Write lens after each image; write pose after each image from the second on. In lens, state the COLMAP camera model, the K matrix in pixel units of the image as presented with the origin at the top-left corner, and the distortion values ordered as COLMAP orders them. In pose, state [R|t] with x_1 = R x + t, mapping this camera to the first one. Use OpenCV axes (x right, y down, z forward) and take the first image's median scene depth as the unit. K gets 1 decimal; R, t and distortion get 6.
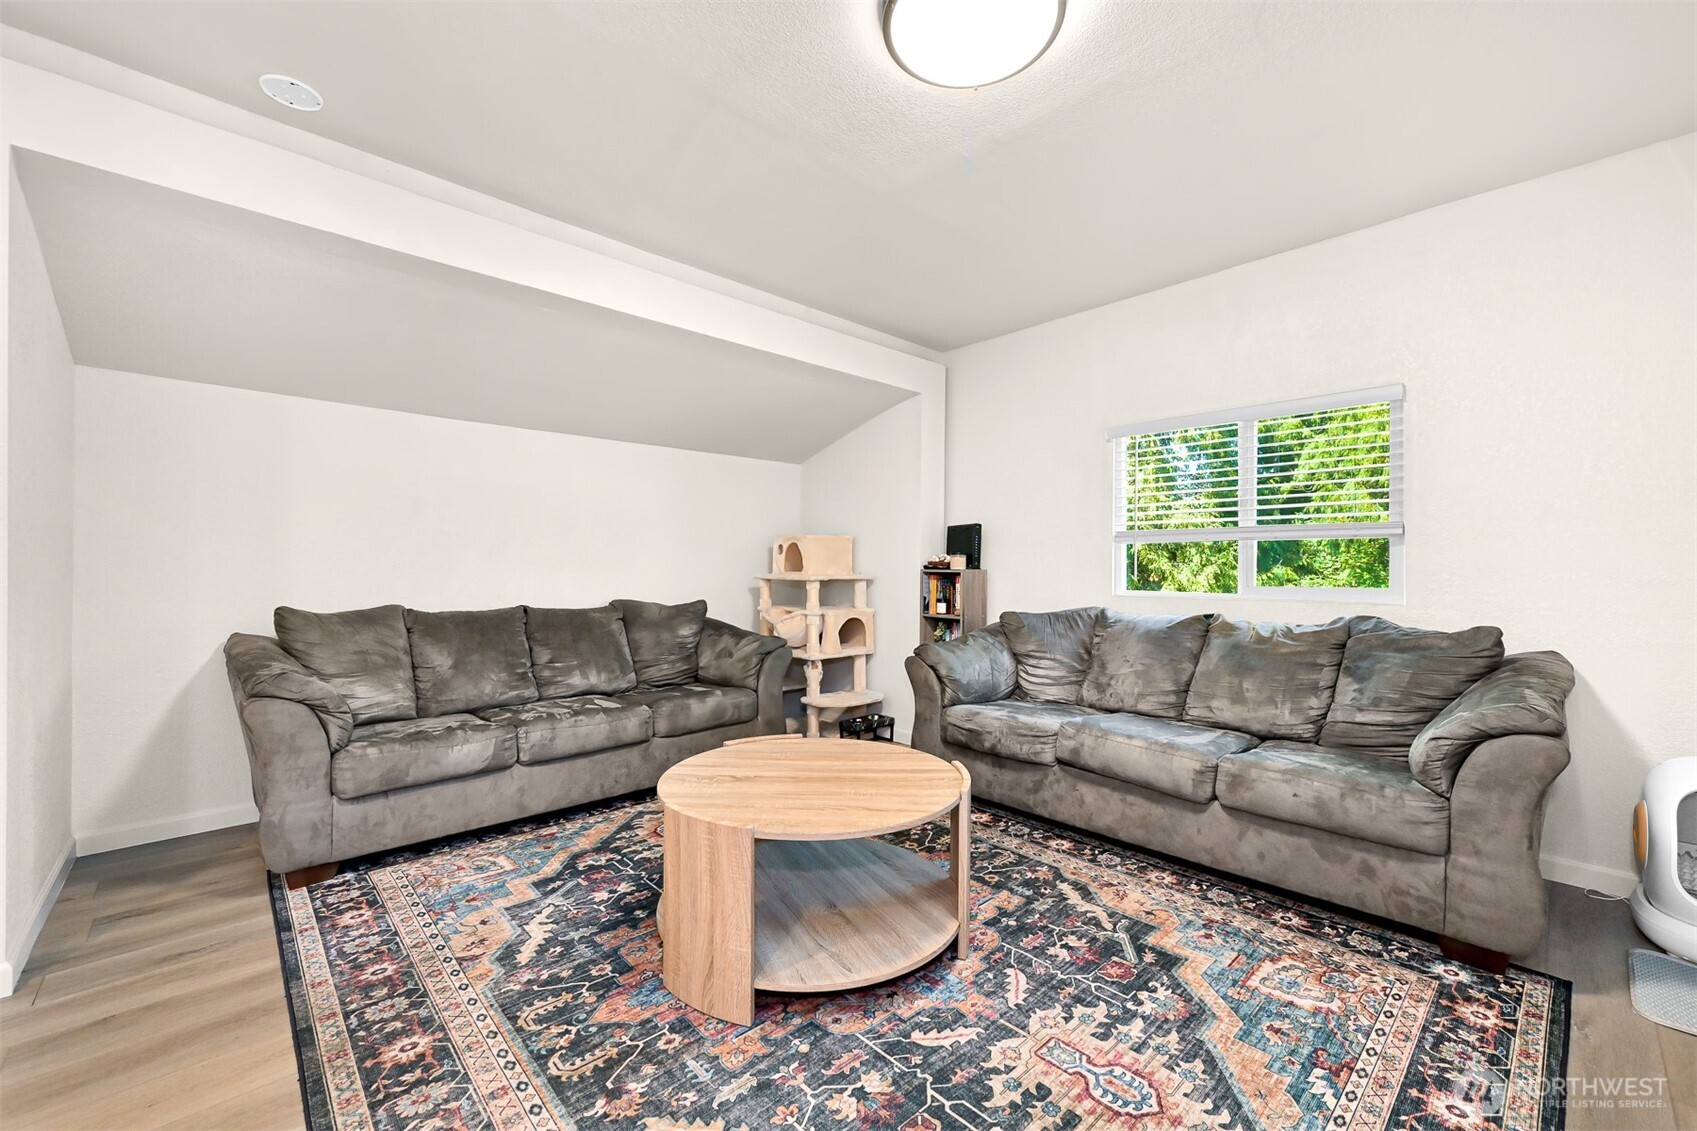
lens RADIAL K [[684.6, 0, 848.5], [0, 684.6, 565.5], [0, 0, 1]] dist [-0.000386, -0.000035]
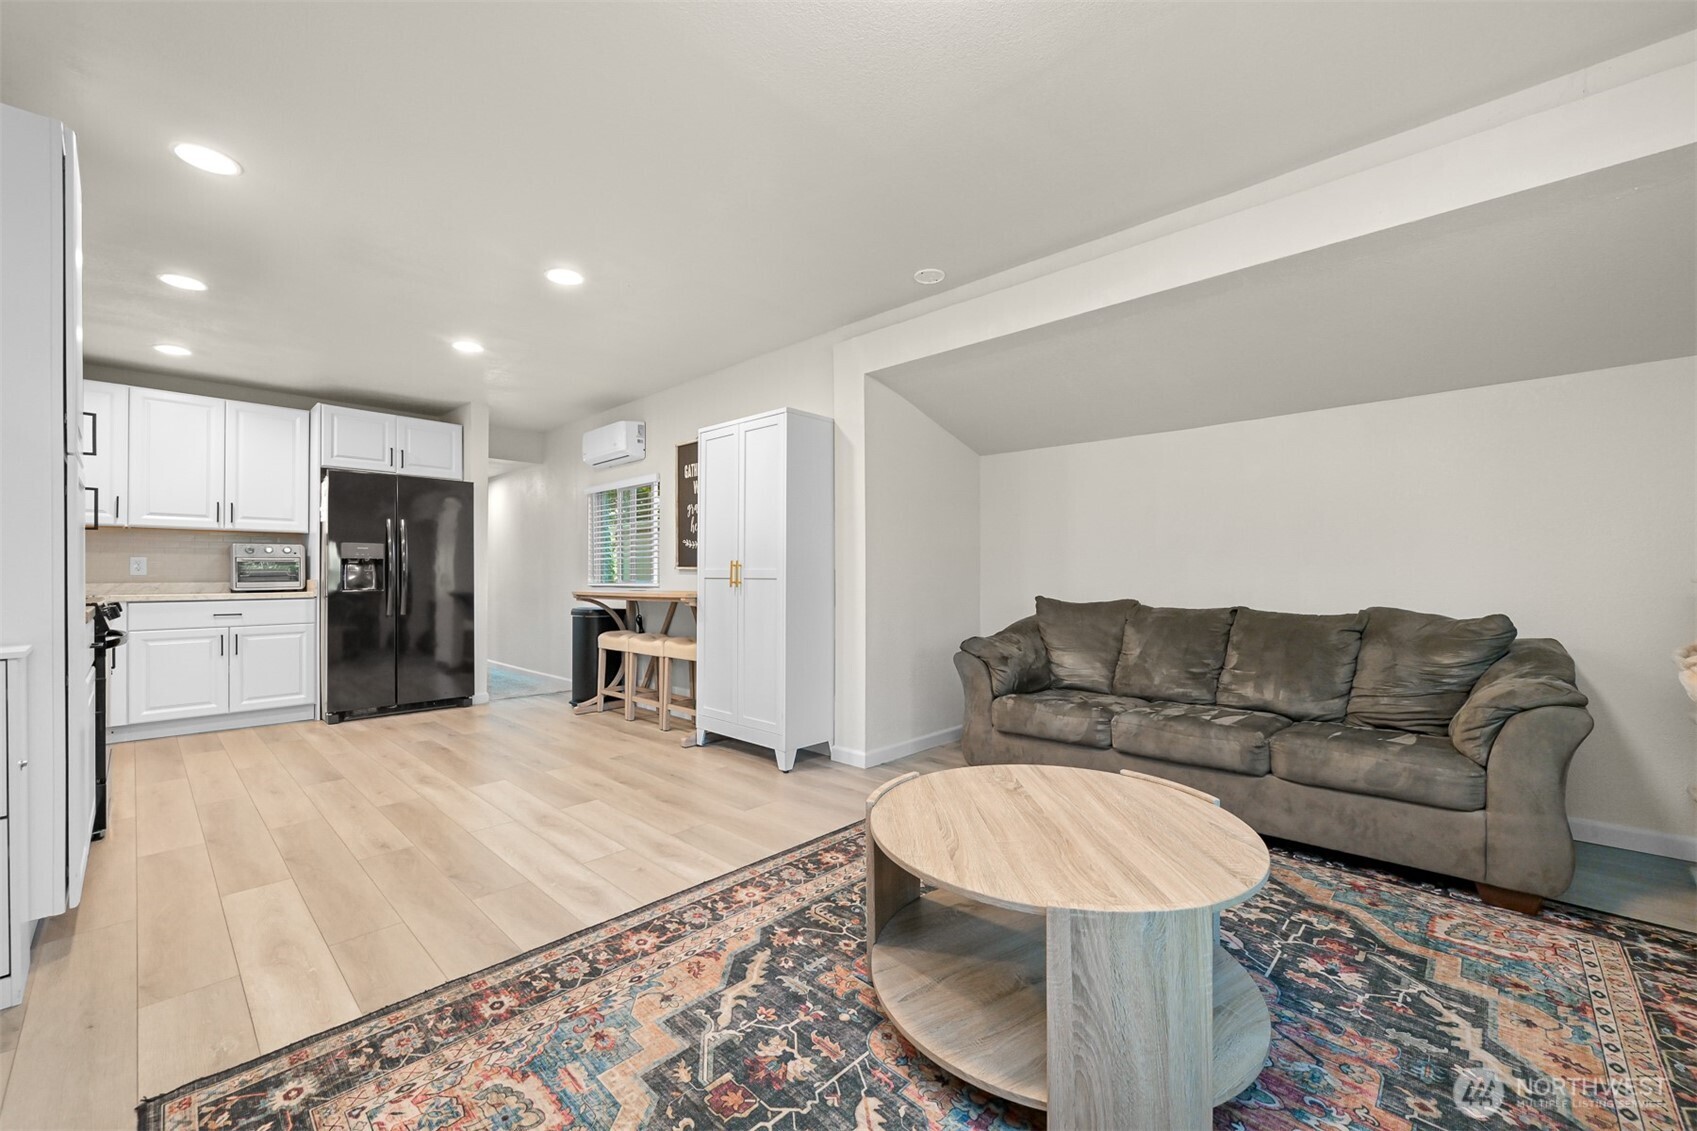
lens RADIAL K [[666.9, 0, 857.4], [0, 666.9, 571.9], [0, 0, 1]] dist [-0.001188, -0.000317]
pose [[0.062351, -0.000921, -0.998054, 0.705456], [0.009286, 0.999957, -0.000343, 0.010498], [0.998011, -0.009247, 0.062357, 0.699507]]
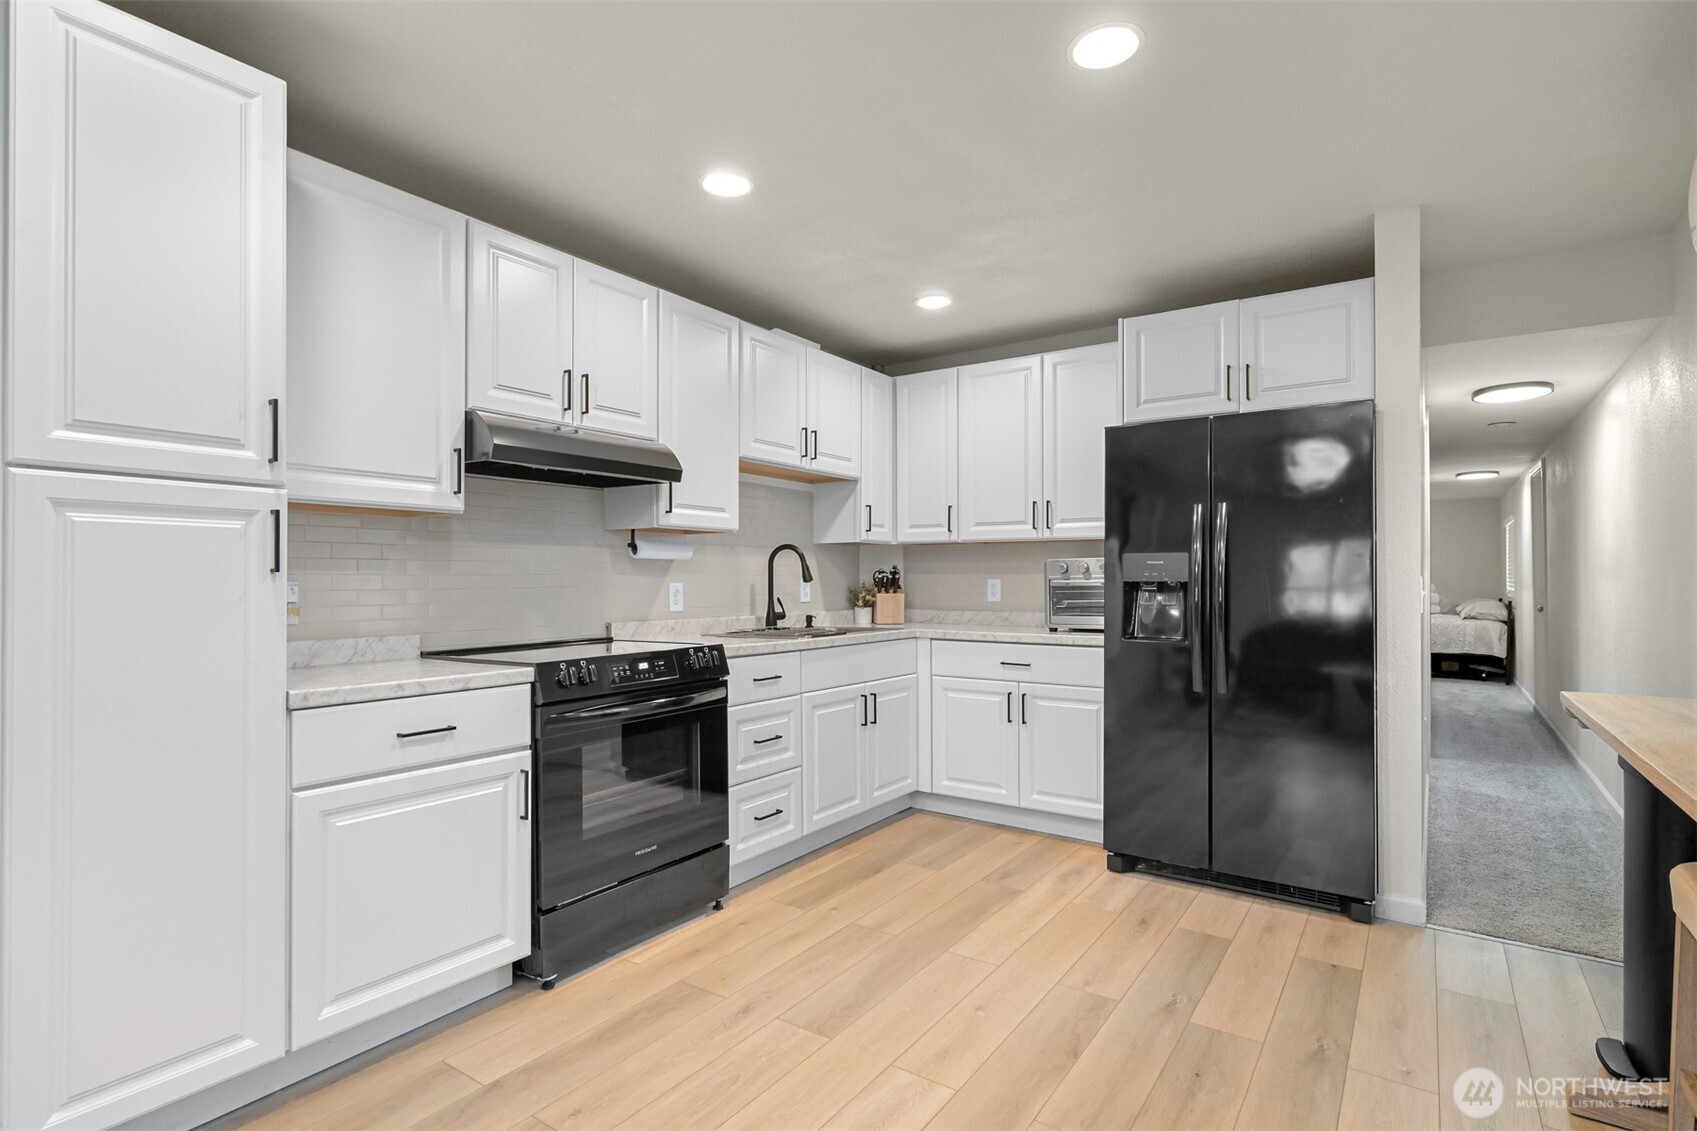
lens RADIAL K [[840.5, 0, 846.6], [0, 840.5, 573.0], [0, 0, 1]] dist [0.000215, 0.000488]
pose [[-0.978937, 0.002309, -0.204151, -0.818311], [0.005118, 0.999899, -0.013236, -0.050617], [0.204100, -0.014002, -0.978850, 0.559731]]
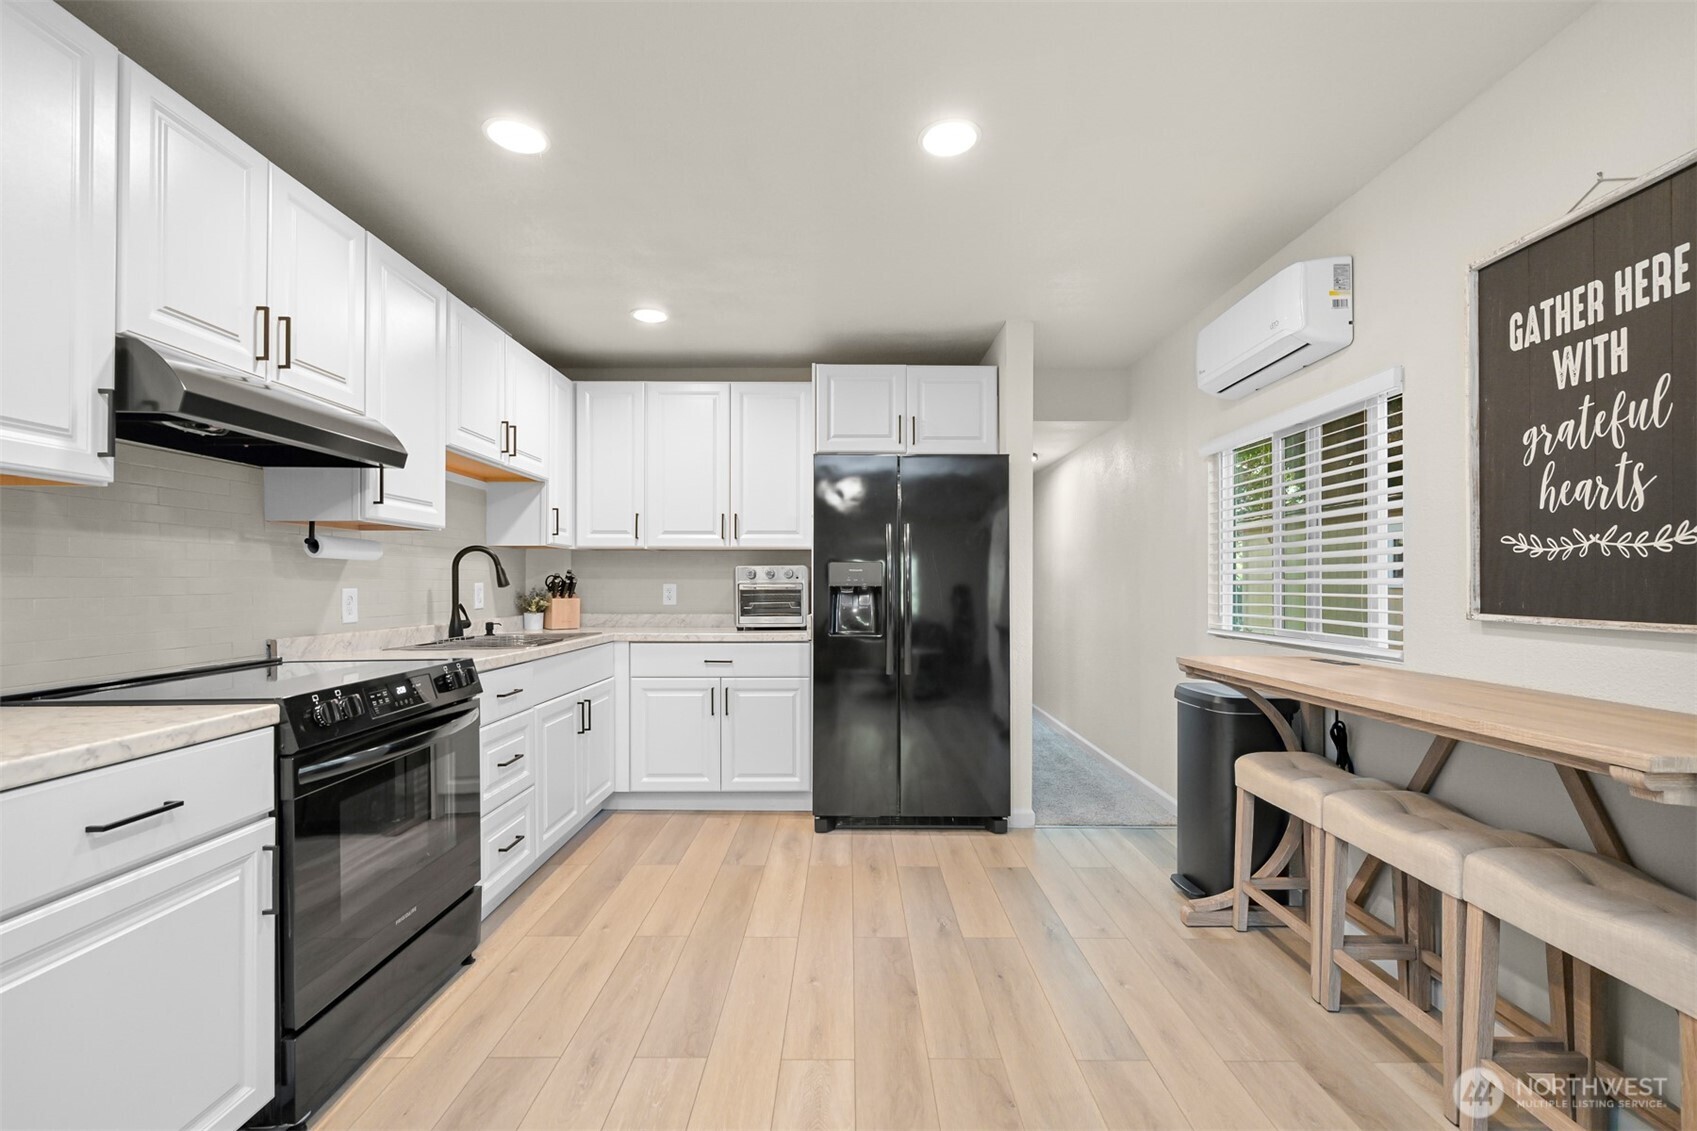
lens RADIAL K [[732.9, 0, 856.0], [0, 732.9, 578.4], [0, 0, 1]] dist [-0.000866, 0.000207]
pose [[-0.683984, -0.001895, -0.729495, -0.493069], [0.007363, 0.999928, -0.009501, -0.053758], [0.729460, -0.011870, -0.683920, 0.272409]]
